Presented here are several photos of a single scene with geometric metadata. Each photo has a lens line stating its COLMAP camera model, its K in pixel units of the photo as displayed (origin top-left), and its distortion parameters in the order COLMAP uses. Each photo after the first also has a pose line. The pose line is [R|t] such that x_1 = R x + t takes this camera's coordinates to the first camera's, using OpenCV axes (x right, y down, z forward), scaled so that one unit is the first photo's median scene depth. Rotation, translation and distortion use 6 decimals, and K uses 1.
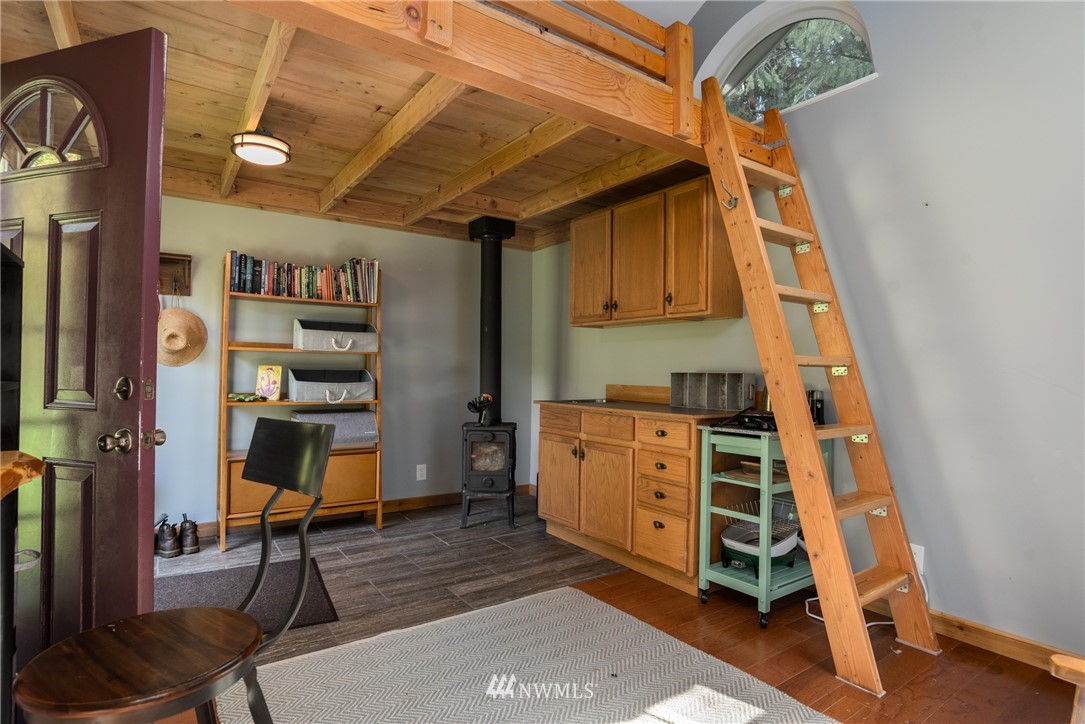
lens RADIAL K [[565.2, 0, 542.5], [0, 565.2, 362.0], [0, 0, 1]] dist [-0.028913, 0.022240]
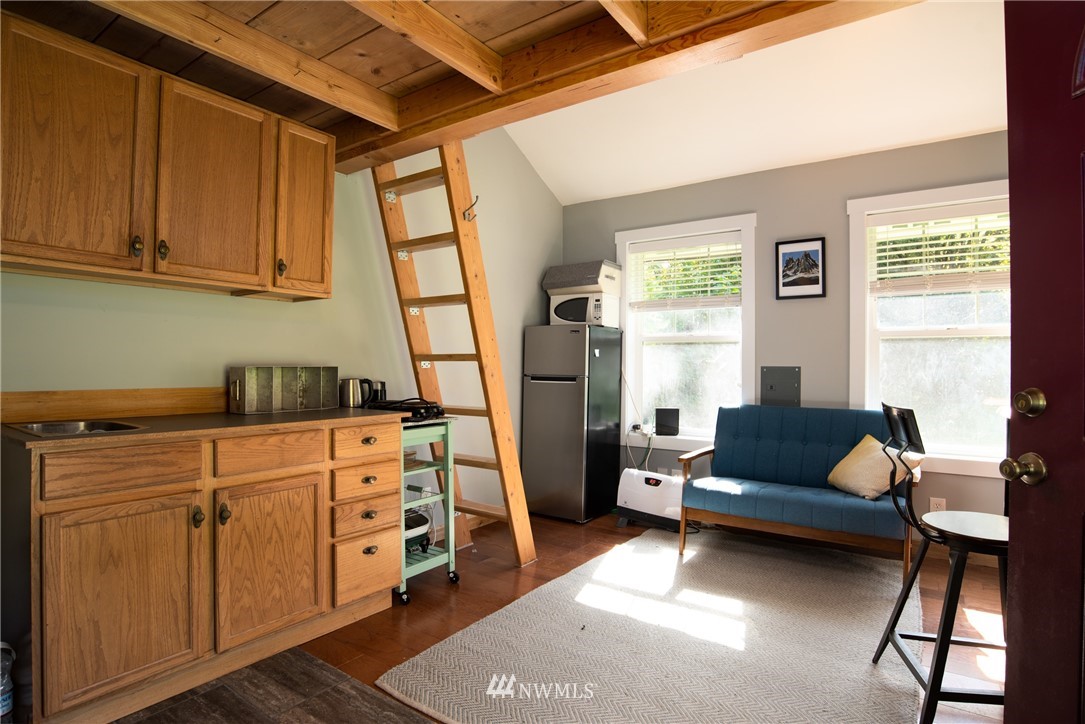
lens RADIAL K [[565.2, 0, 542.5], [0, 565.2, 362.0], [0, 0, 1]] dist [-0.028913, 0.022240]
pose [[-0.329008, -0.011144, 0.944261, -0.600105], [-0.027007, 0.999632, 0.002388, 0.001238], [-0.943941, -0.024716, -0.329188, 0.941736]]
